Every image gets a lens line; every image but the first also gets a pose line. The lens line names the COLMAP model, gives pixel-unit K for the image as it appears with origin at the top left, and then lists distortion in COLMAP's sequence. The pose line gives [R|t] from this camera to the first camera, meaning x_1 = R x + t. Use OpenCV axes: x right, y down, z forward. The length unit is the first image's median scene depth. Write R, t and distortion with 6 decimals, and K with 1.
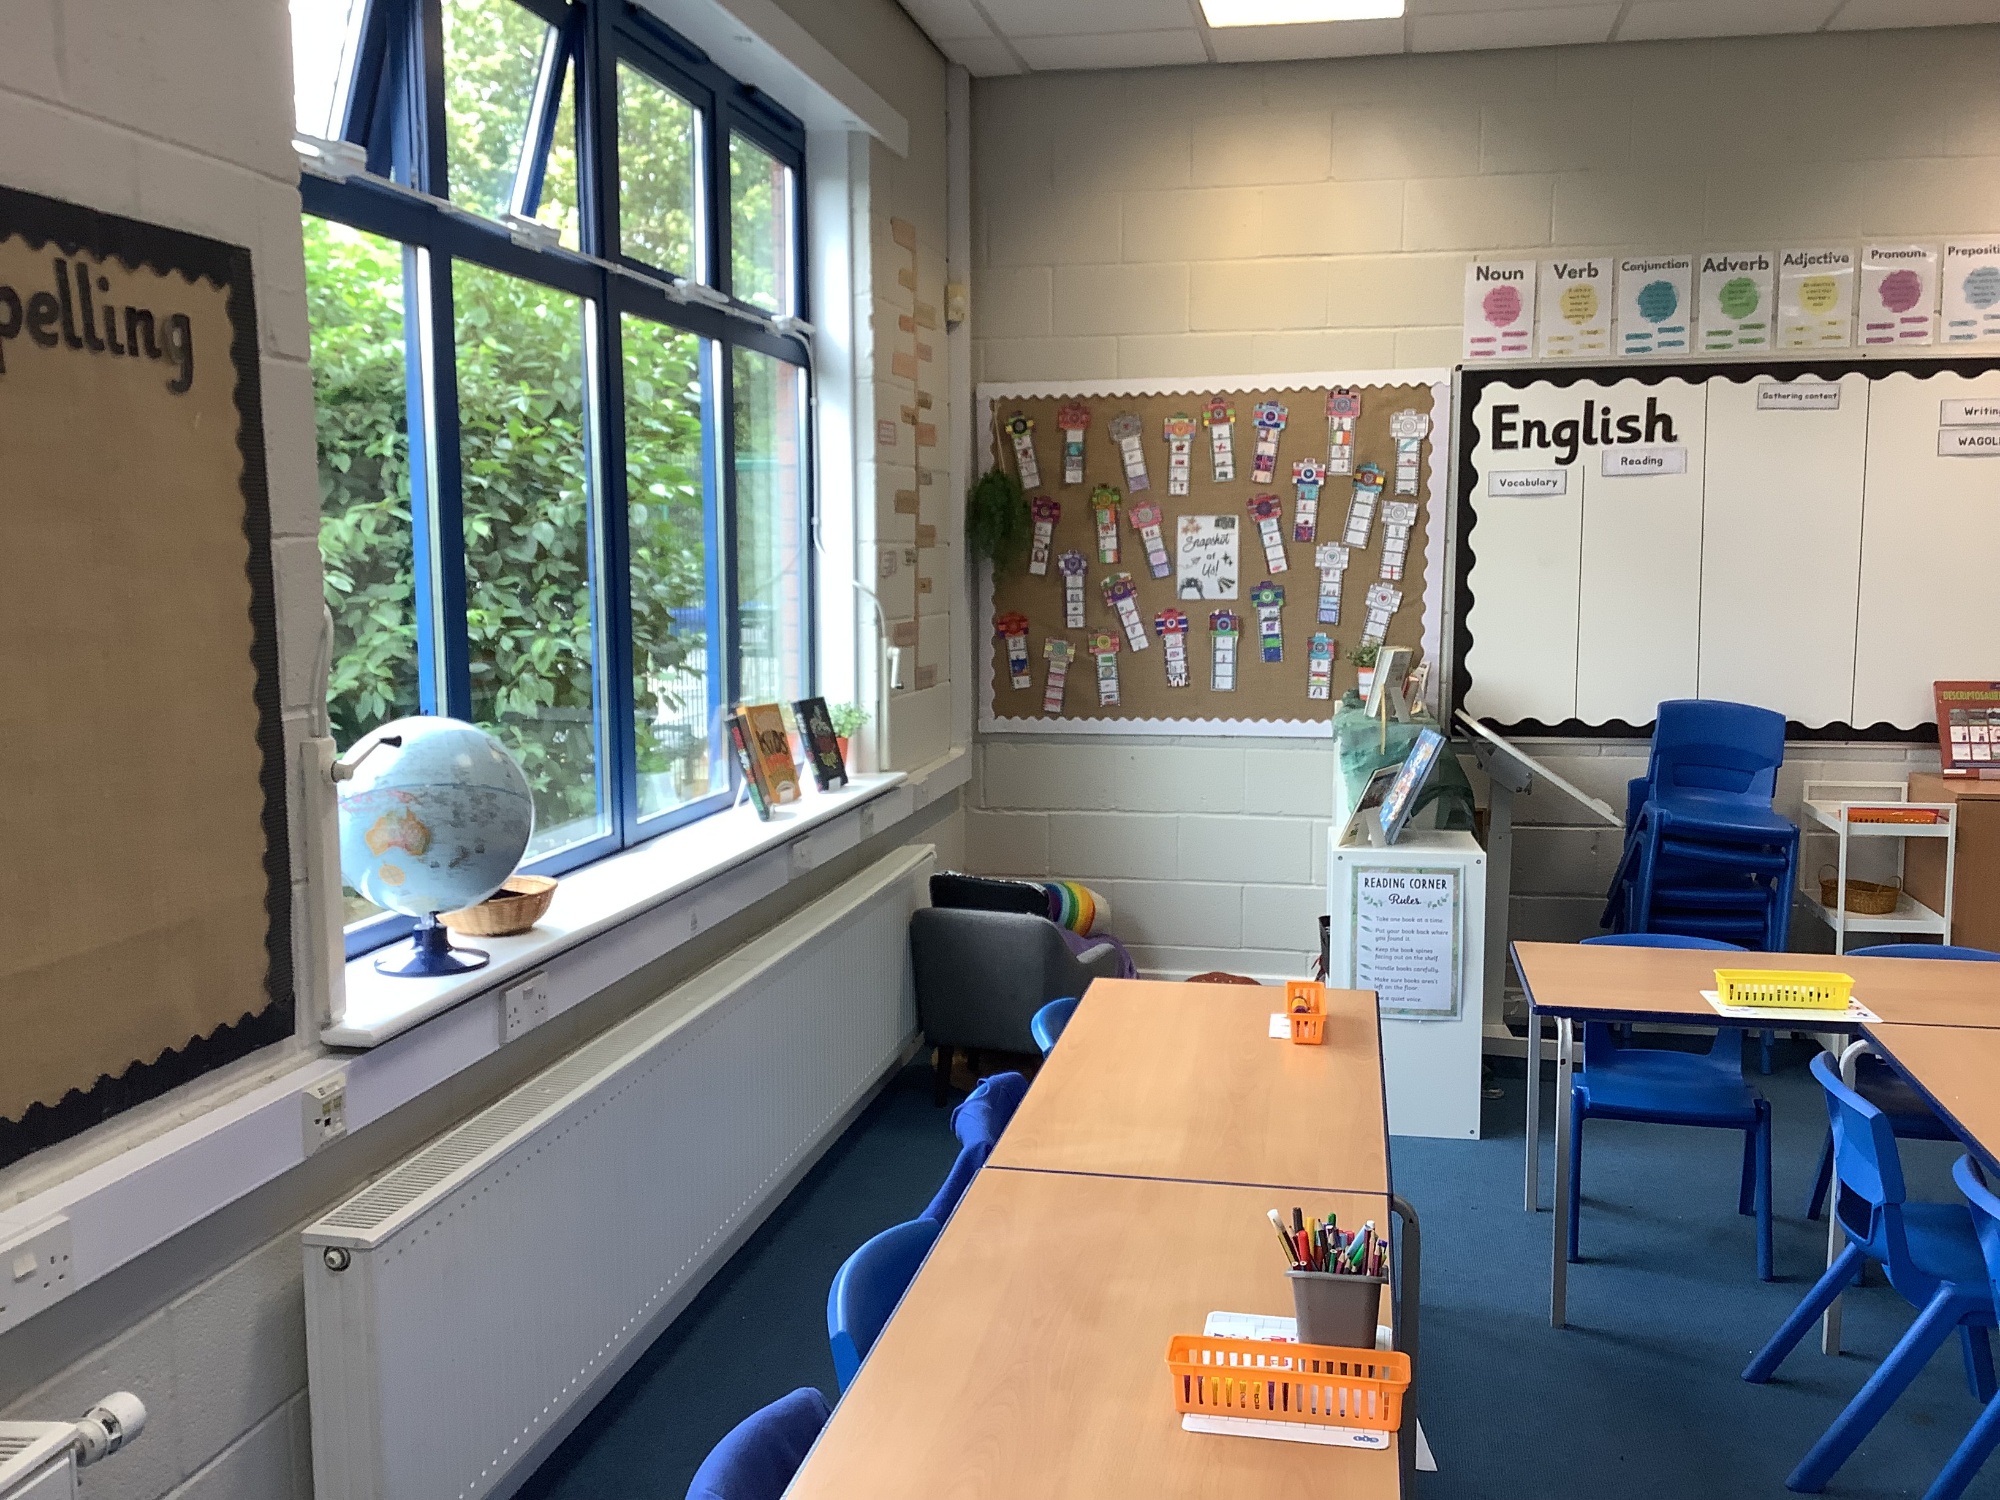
lens RADIAL K [[1823.5, 0, 981.7], [0, 1823.5, 748.8], [0, 0, 1]] dist [0.112866, -0.189938]
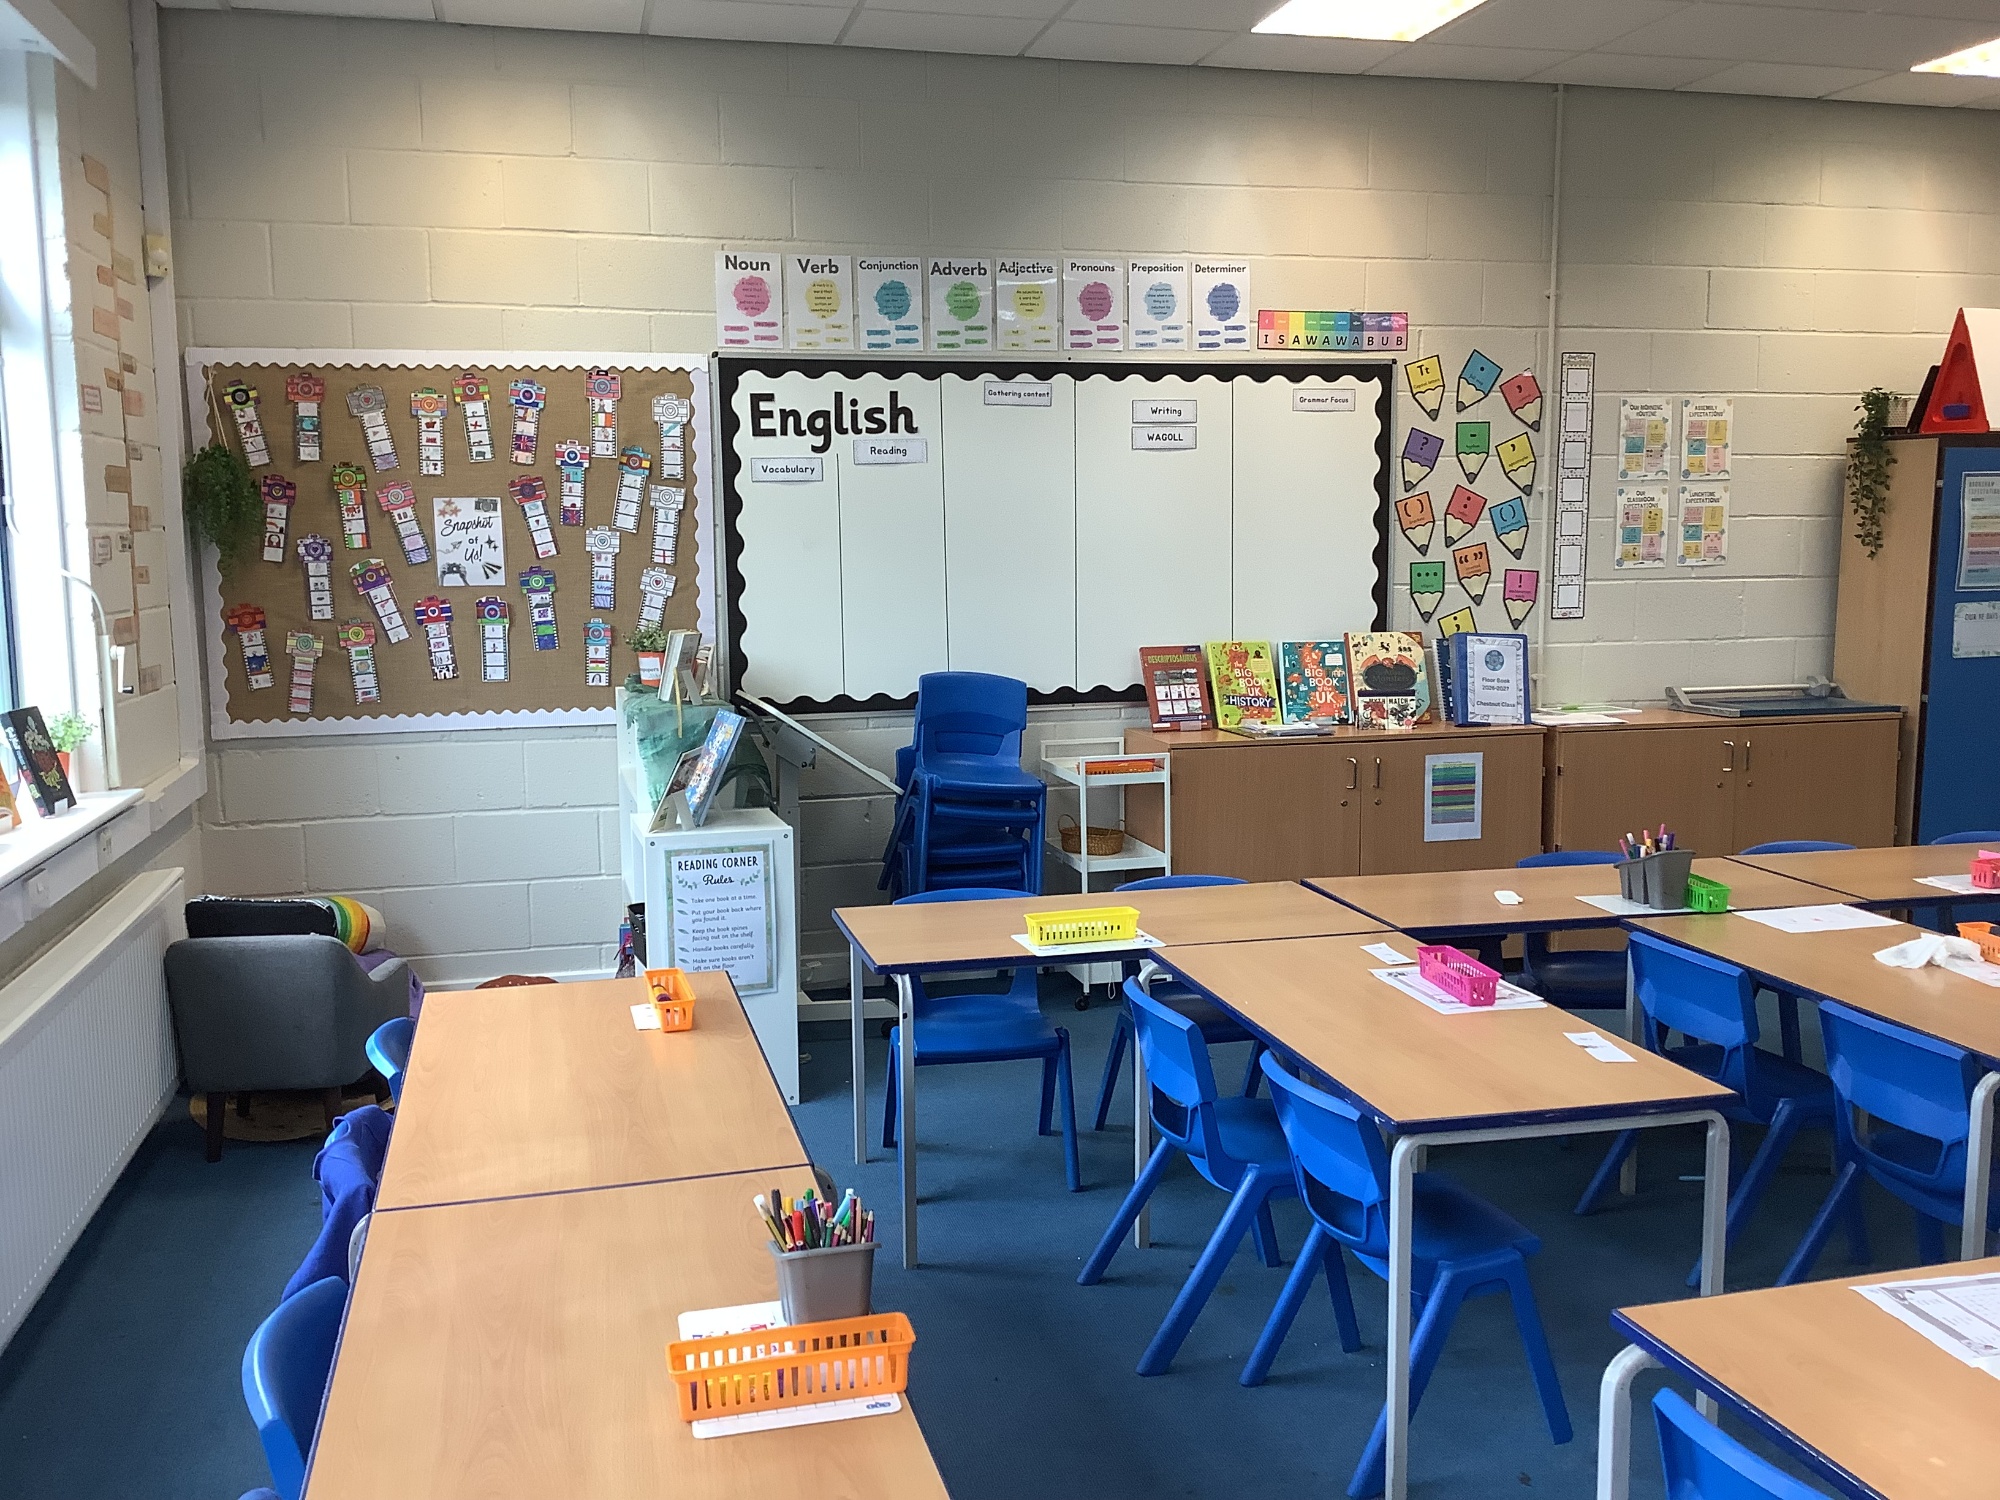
lens RADIAL K [[1823.5, 0, 1010.3], [0, 1823.5, 745.9], [0, 0, 1]] dist [0.112866, -0.189938]
pose [[0.899172, -0.057373, 0.433818, -0.049759], [0.055658, 0.998311, 0.016665, 0.000860], [-0.434042, 0.009161, 0.900846, 0.021330]]
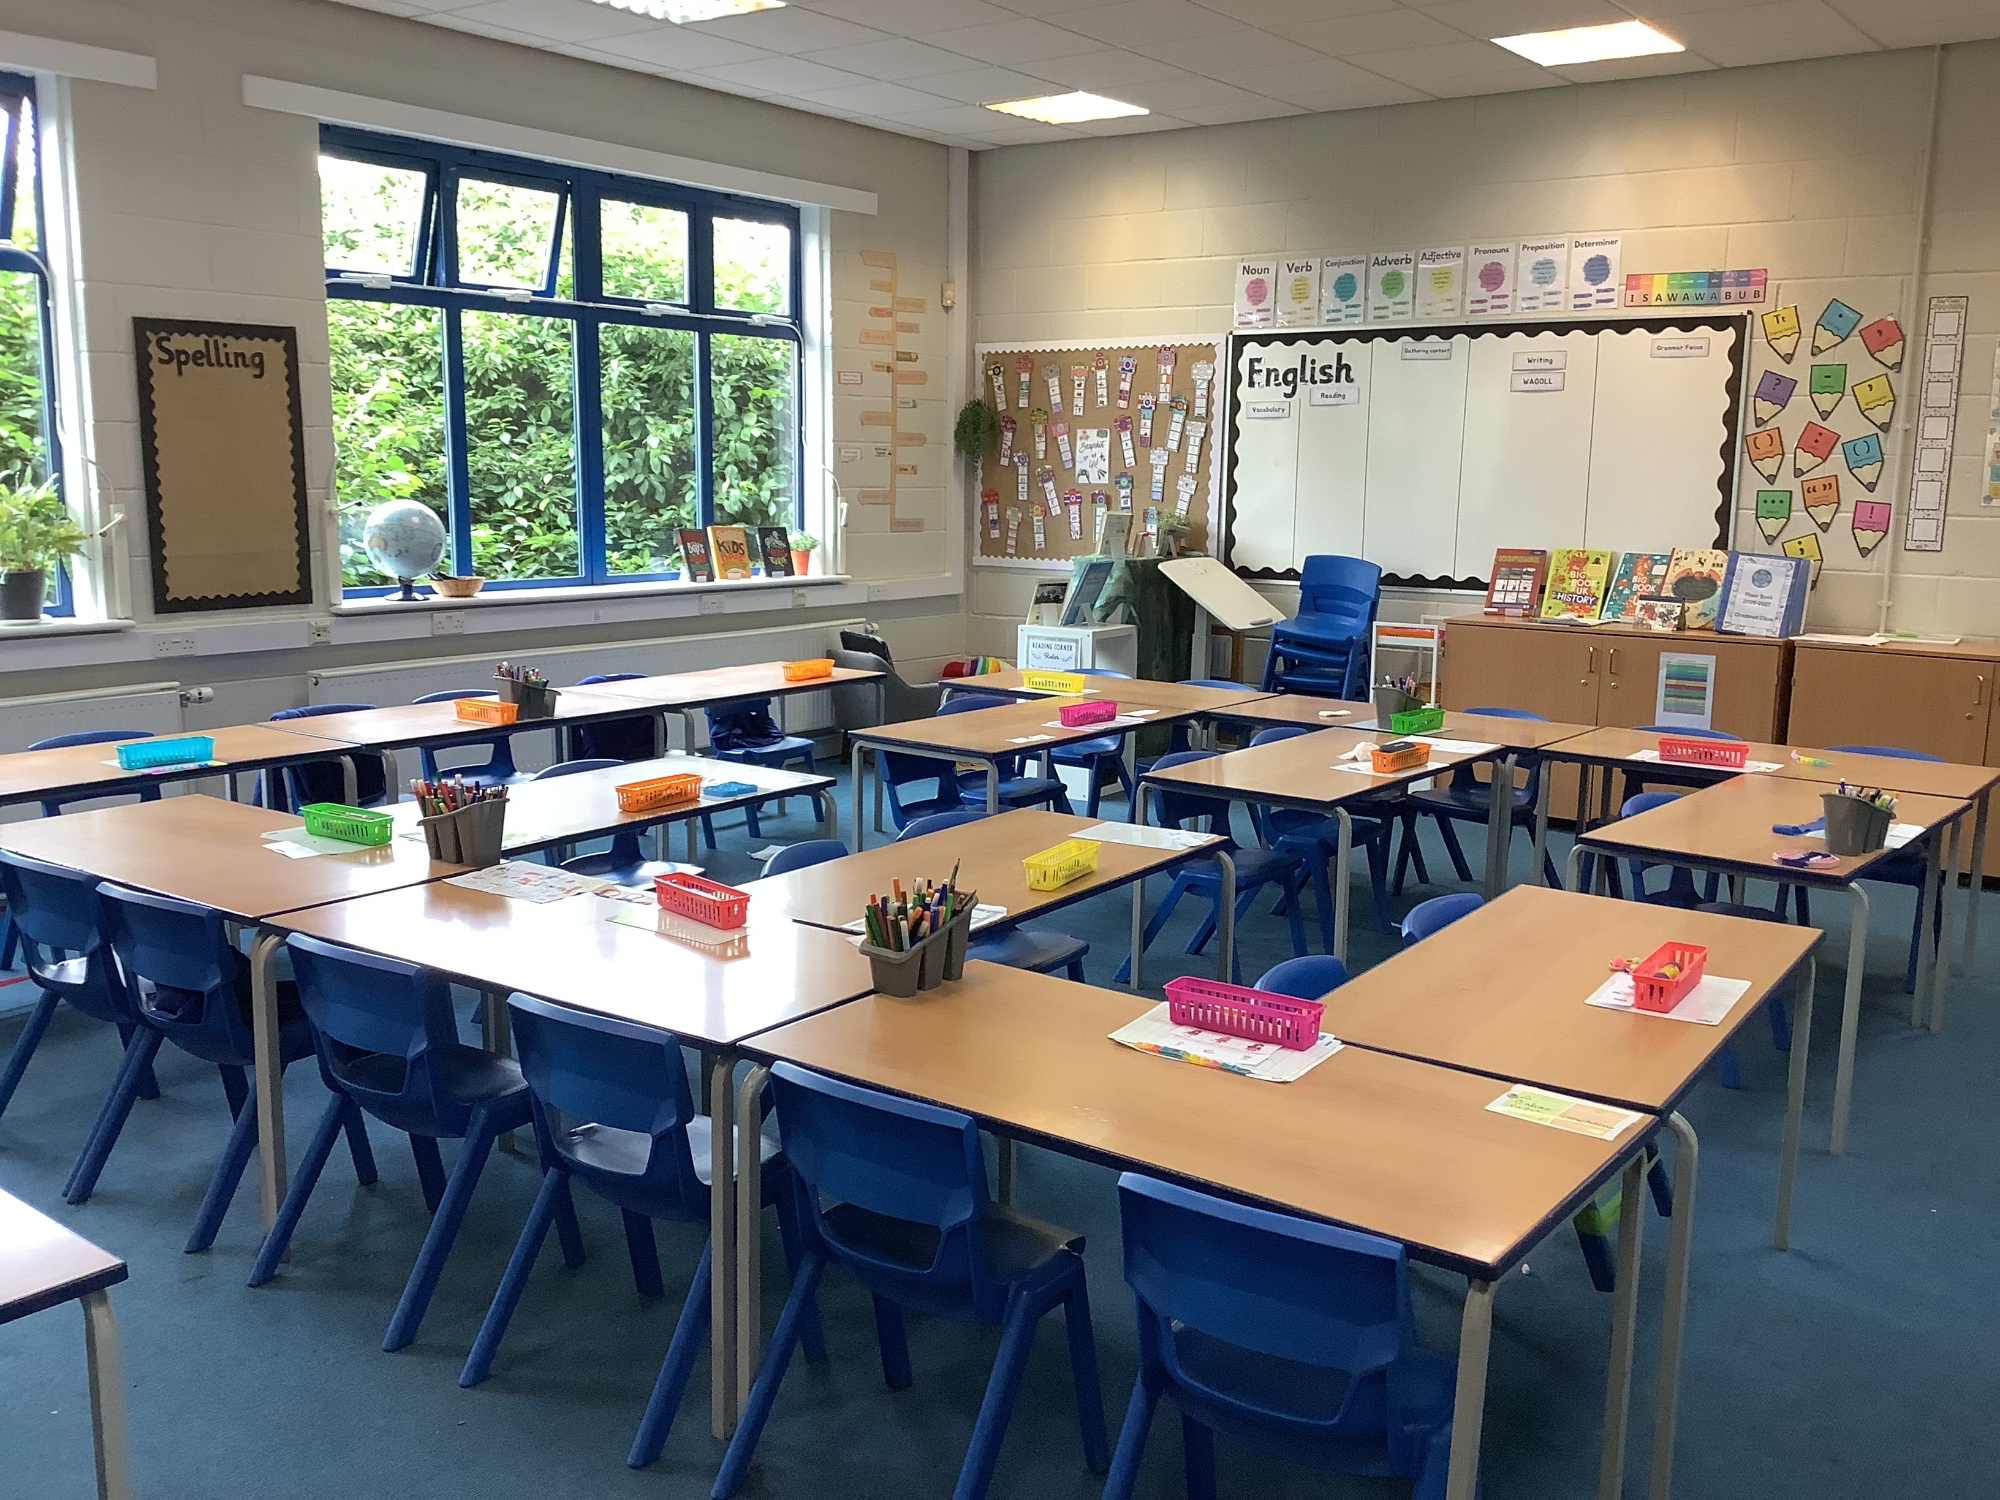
lens RADIAL K [[1823.5, 0, 944.4], [0, 1823.5, 724.8], [0, 0, 1]] dist [0.112866, -0.189938]
pose [[0.894174, 0.082248, -0.440100, 0.796706], [-0.067544, 0.996512, 0.048999, 0.061594], [0.442595, -0.014088, 0.896611, -0.503183]]
